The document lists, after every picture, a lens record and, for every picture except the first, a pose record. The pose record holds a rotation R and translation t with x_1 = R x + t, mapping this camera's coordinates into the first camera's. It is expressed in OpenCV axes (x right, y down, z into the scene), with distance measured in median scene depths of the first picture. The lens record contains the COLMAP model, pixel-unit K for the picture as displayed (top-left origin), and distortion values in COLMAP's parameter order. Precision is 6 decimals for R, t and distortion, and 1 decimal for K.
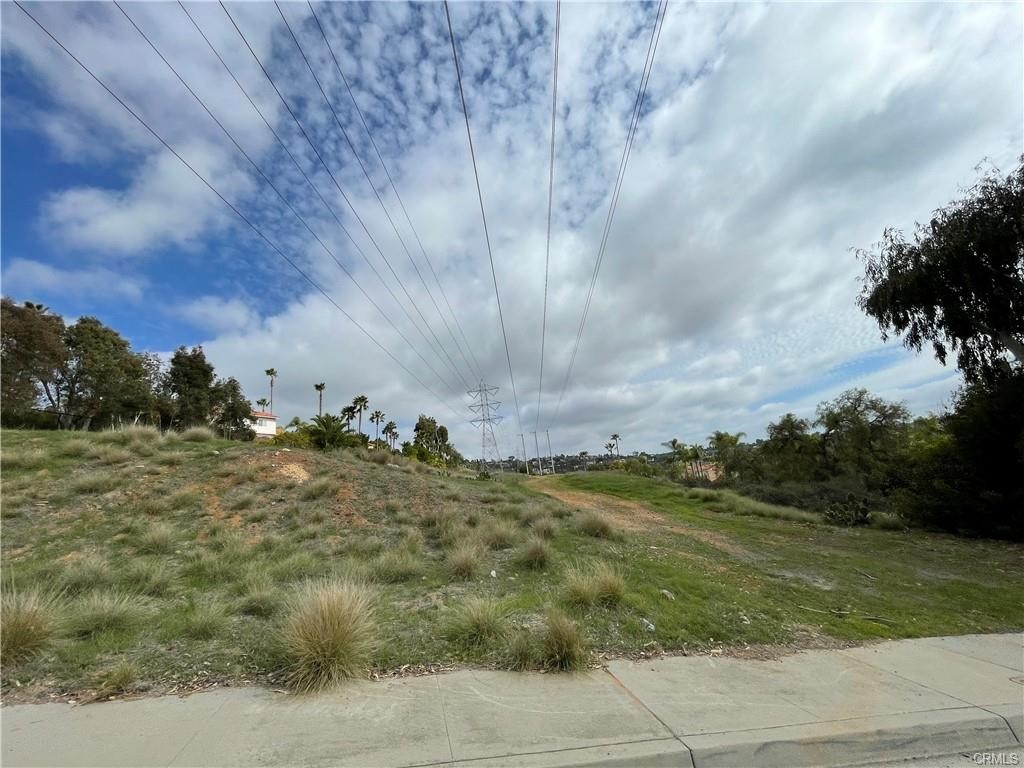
lens RADIAL K [[415.0, 0, 511.4], [0, 415.0, 385.8], [0, 0, 1]] dist [-0.001080, -0.000095]
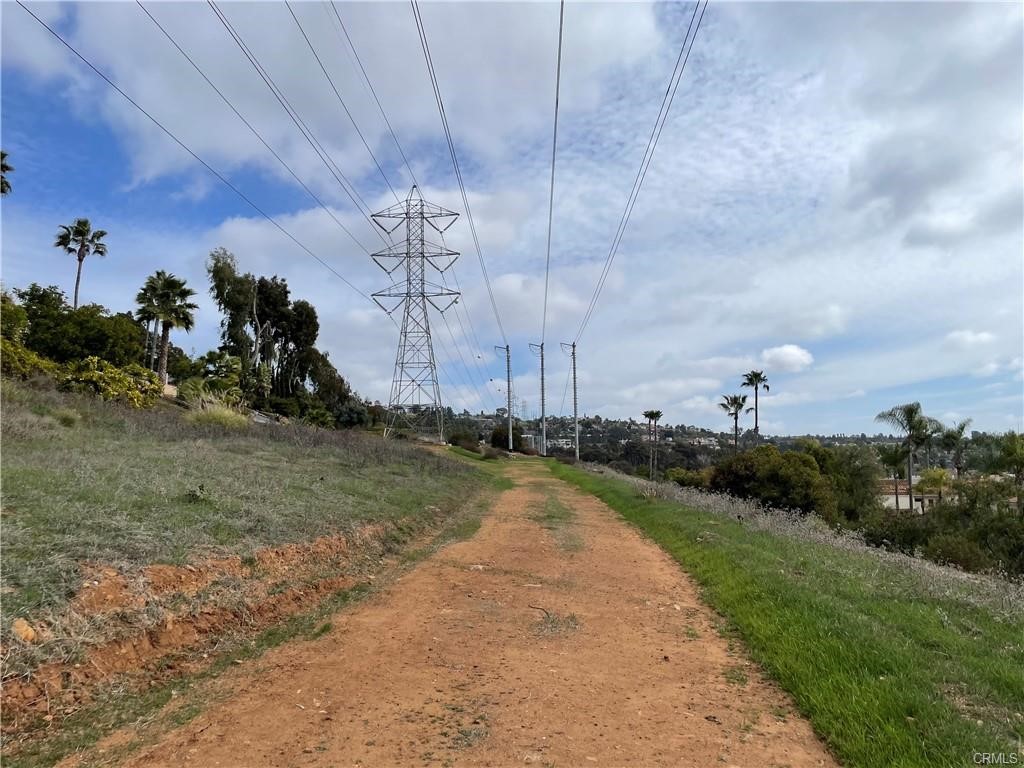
lens RADIAL K [[768.9, 0, 517.0], [0, 768.9, 382.1], [0, 0, 1]] dist [0.093999, -0.128603]
pose [[0.993357, 0.114415, 0.012256, 0.028719], [-0.115034, 0.984741, 0.130585, 0.053815], [0.002872, -0.131127, 0.991361, 0.283786]]
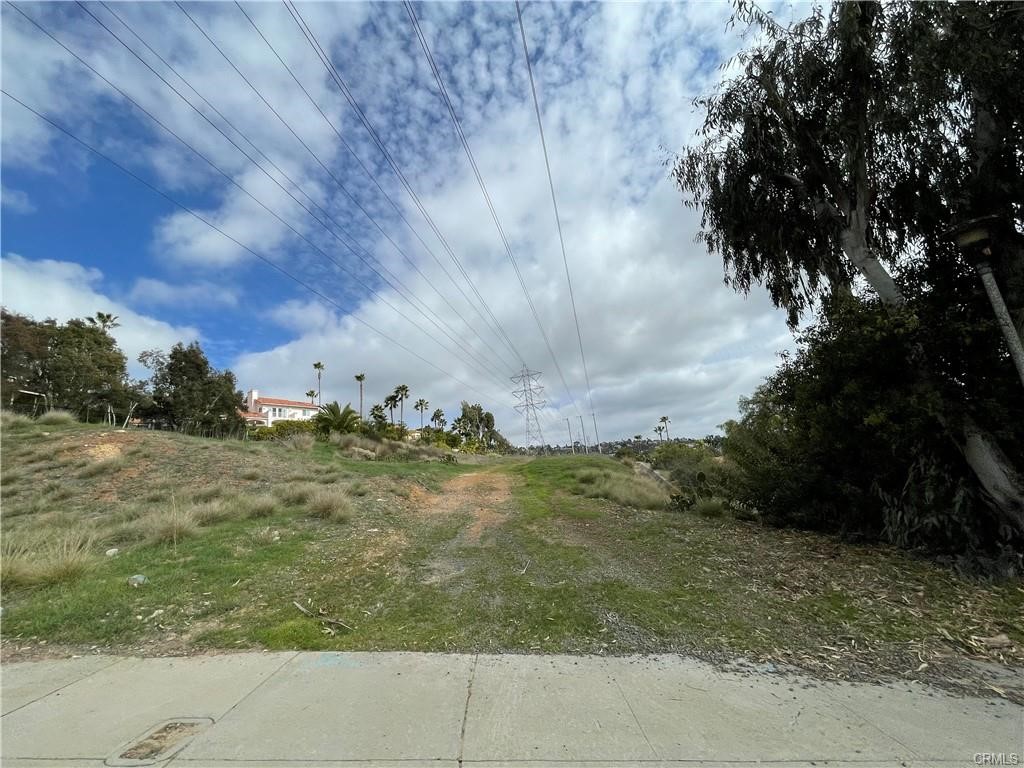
lens RADIAL K [[414.5, 0, 512.0], [0, 414.5, 384.0], [0, 0, 1]] dist [-0.000982, -0.000025]
pose [[0.987468, -0.033975, -0.154120, 0.049416], [0.038381, 0.998933, 0.025699, 0.004011], [0.153082, -0.031292, 0.987718, 0.010957]]
